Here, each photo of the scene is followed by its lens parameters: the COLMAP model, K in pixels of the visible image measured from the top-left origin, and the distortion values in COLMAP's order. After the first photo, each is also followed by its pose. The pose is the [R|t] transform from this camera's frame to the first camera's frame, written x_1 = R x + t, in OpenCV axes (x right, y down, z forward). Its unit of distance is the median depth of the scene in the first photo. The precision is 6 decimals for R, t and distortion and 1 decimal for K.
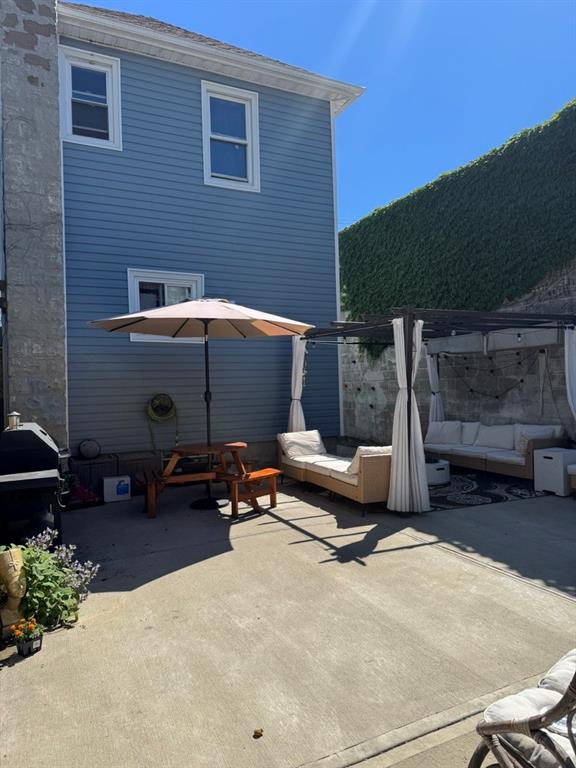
lens RADIAL K [[541.6, 0, 282.7], [0, 541.6, 382.9], [0, 0, 1]] dist [0.020332, -0.022758]
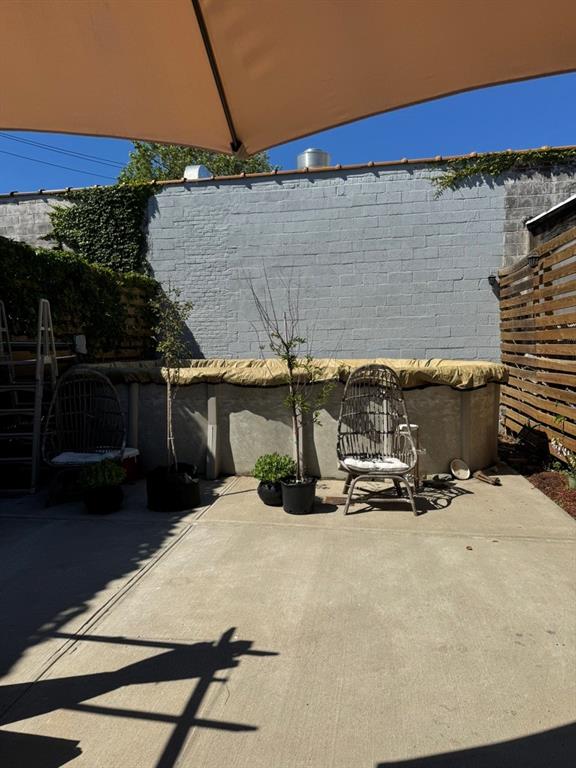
lens RADIAL K [[541.6, 0, 282.7], [0, 541.6, 382.9], [0, 0, 1]] dist [0.020332, -0.022758]
pose [[-0.830058, -0.002817, 0.557671, -0.284553], [0.029242, 0.998392, 0.048568, -0.013719], [-0.556911, 0.056621, -0.828640, 1.480943]]
